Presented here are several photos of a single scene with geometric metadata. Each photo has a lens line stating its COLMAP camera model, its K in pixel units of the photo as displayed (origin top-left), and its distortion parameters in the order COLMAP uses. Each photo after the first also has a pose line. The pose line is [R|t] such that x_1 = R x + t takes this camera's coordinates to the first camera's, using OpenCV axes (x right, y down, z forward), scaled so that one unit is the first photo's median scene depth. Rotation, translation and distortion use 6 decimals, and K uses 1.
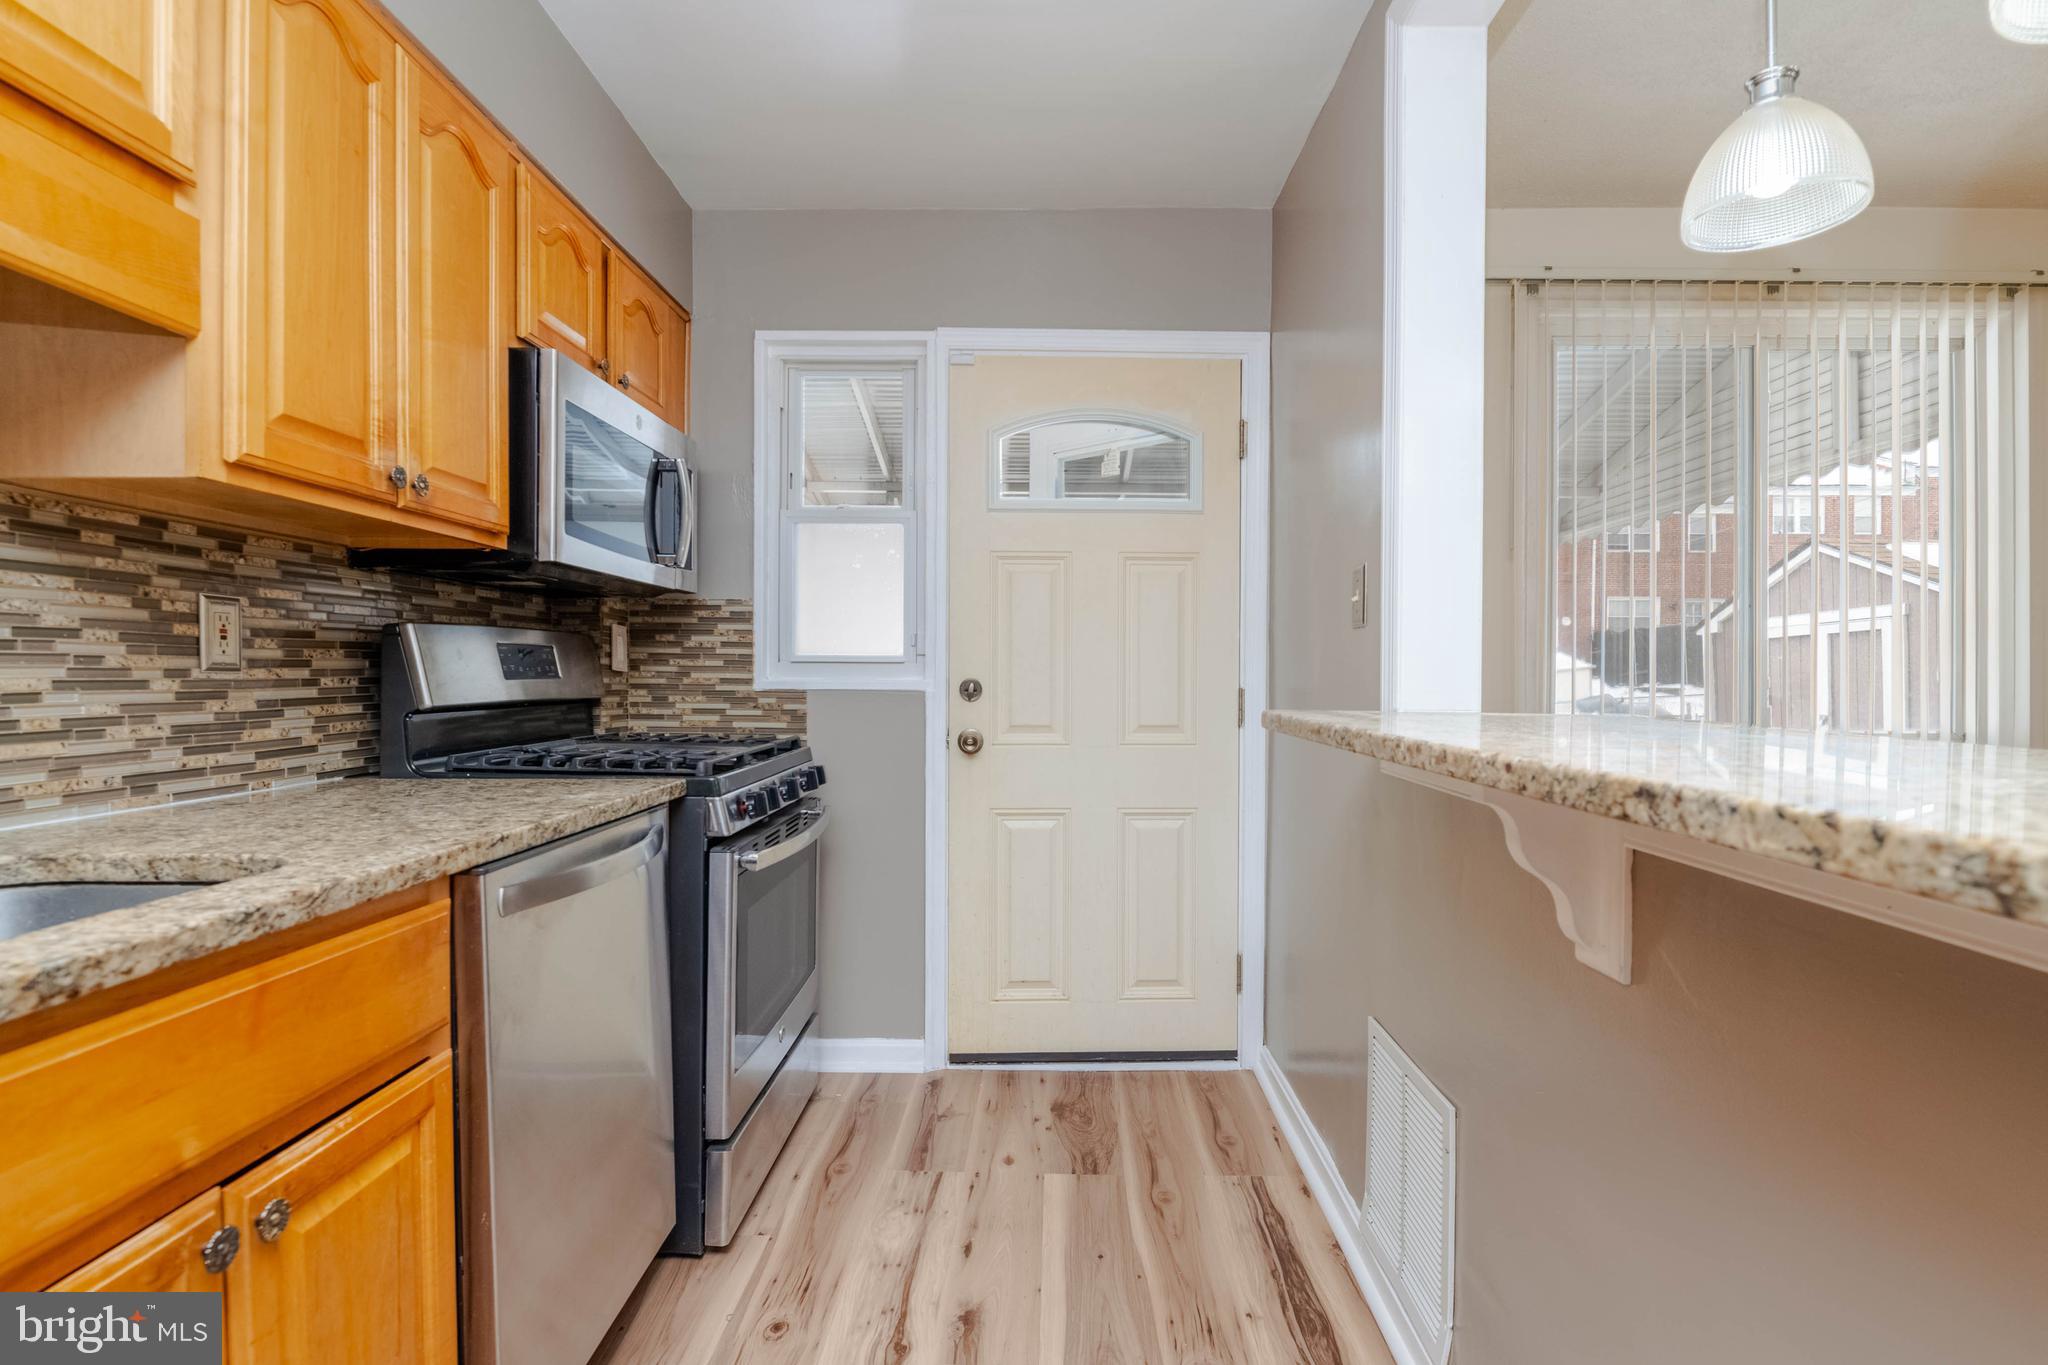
lens RADIAL K [[995.6, 0, 1033.4], [0, 995.6, 687.4], [0, 0, 1]] dist [0.001875, -0.009682]
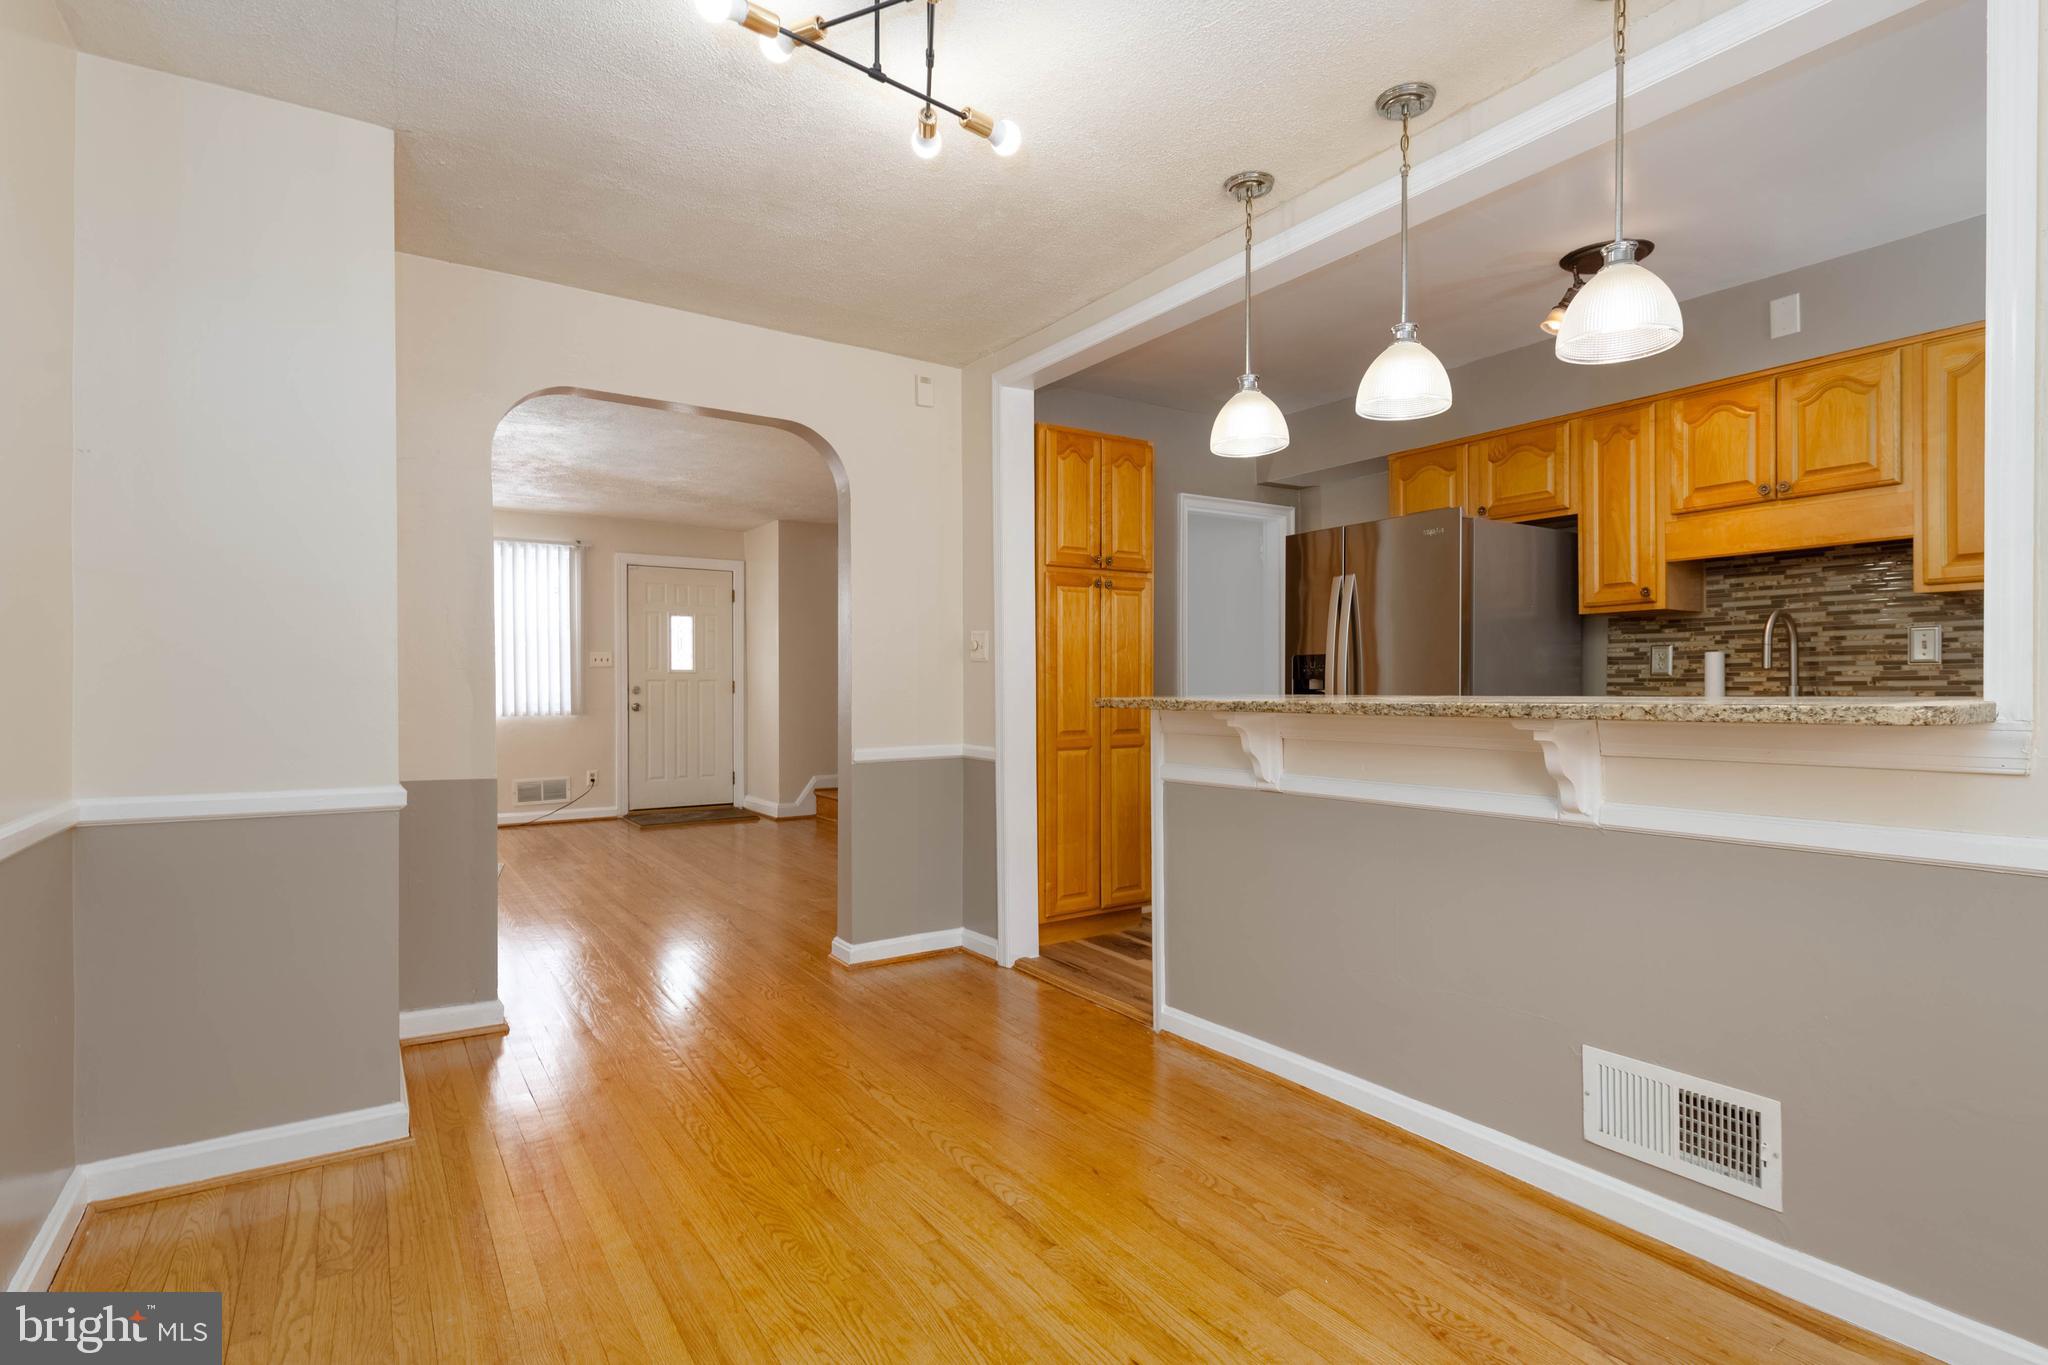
lens RADIAL K [[1019.4, 0, 1024.0], [0, 1019.4, 682.5], [0, 0, 1]] dist [0.003264, -0.000160]
pose [[-0.824119, -0.002979, -0.566408, 1.817863], [-0.006261, 0.999973, 0.003851, 0.011657], [0.566382, 0.006720, -0.824116, 1.369036]]
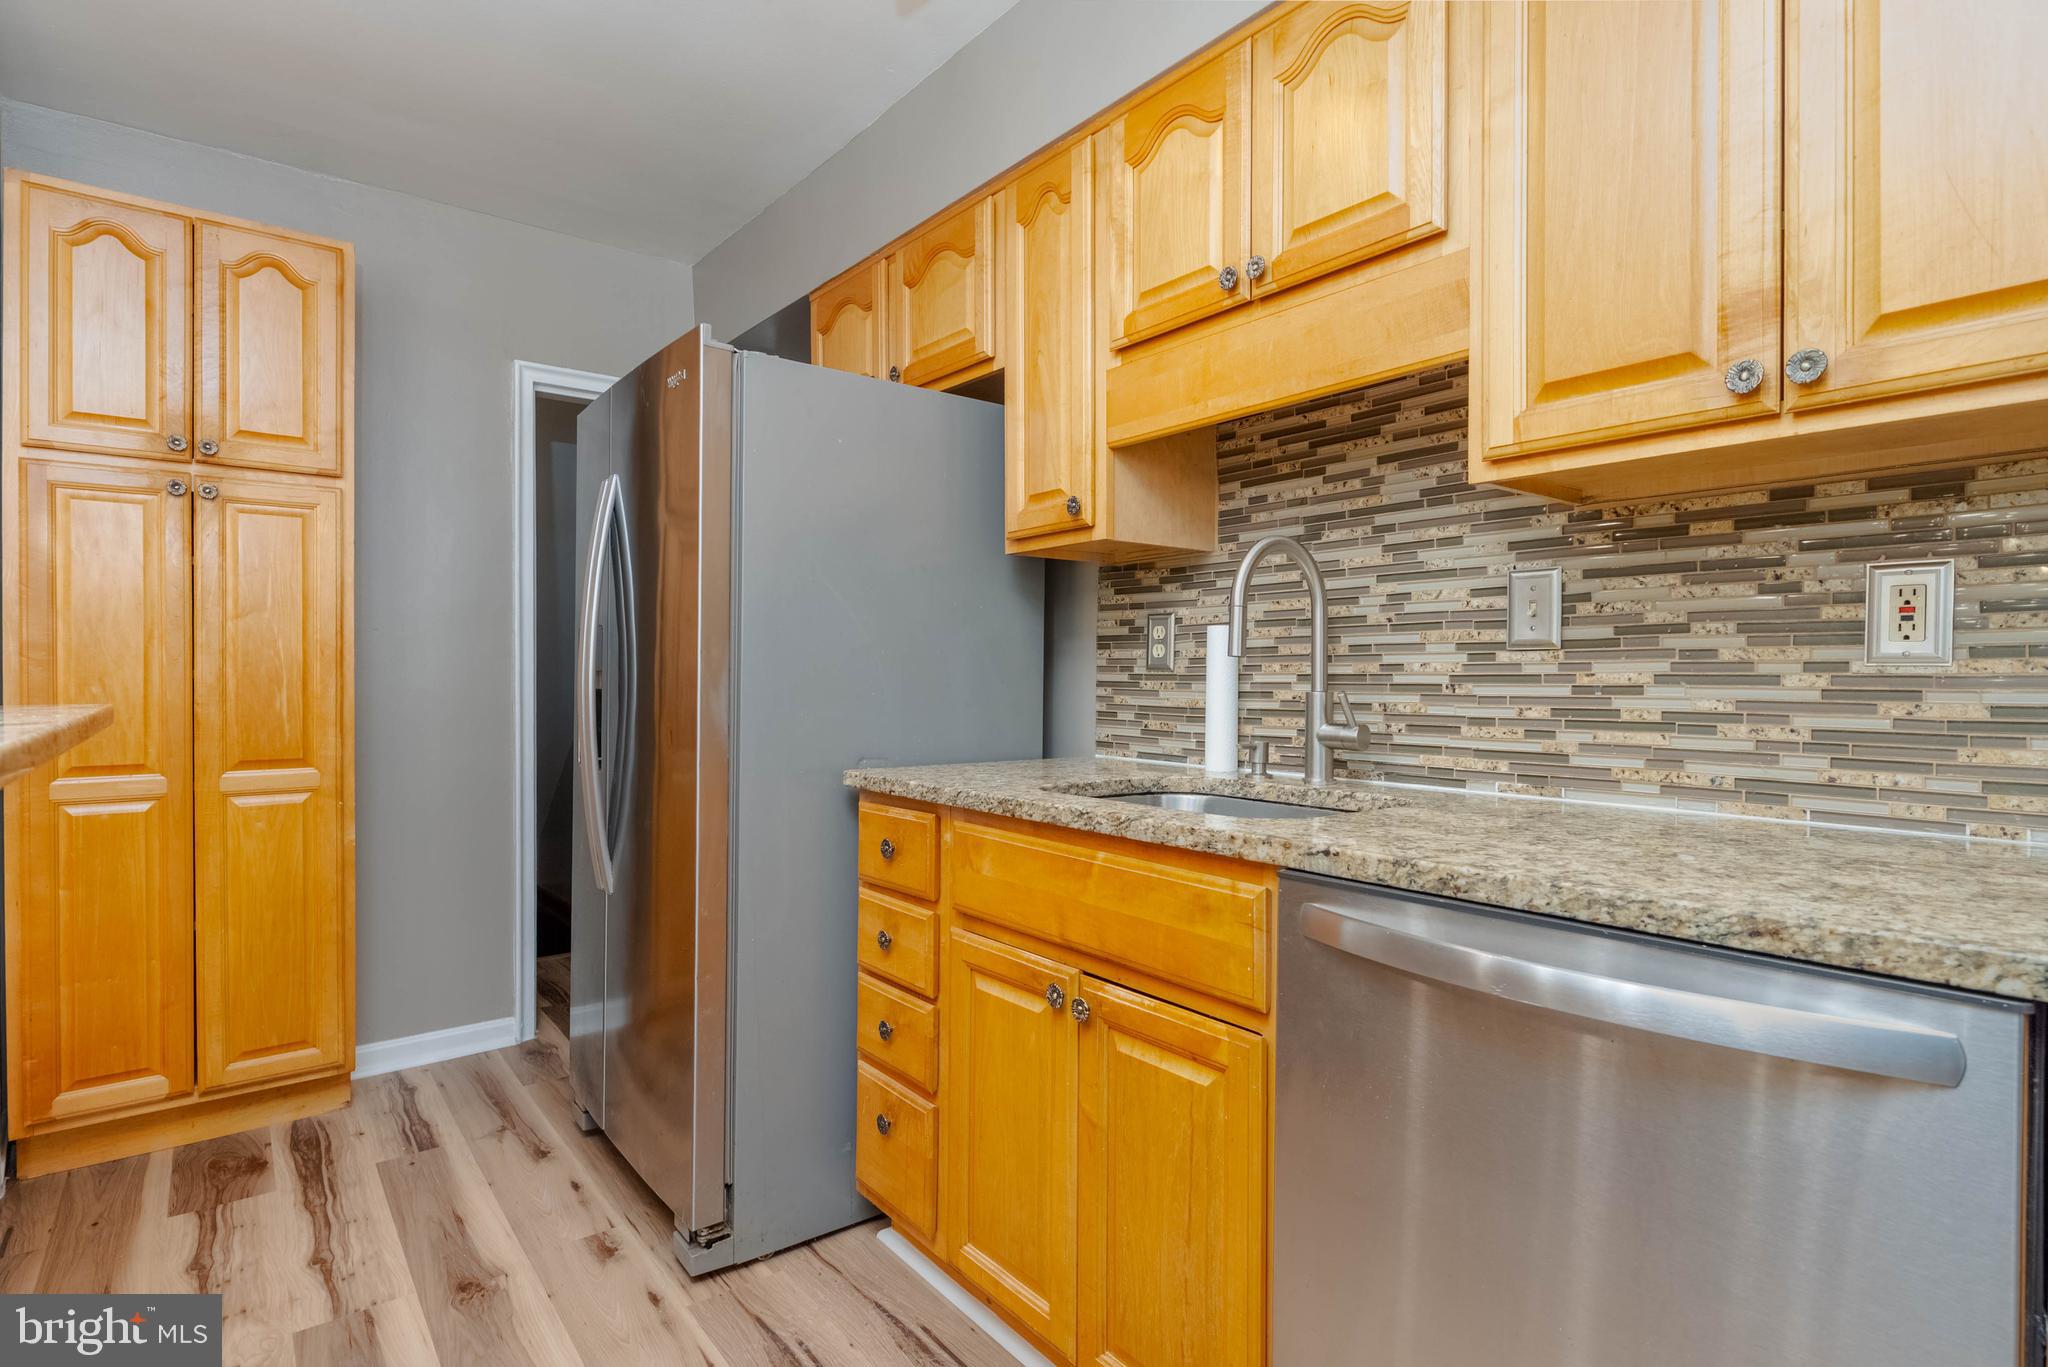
lens RADIAL K [[1028.7, 0, 1035.0], [0, 1028.7, 680.4], [0, 0, 1]] dist [0.018941, -0.013985]
pose [[-0.769498, -0.001989, -0.638646, 0.180464], [-0.012669, 0.999846, 0.012151, -0.004669], [0.638524, 0.017441, -0.769405, 1.160627]]
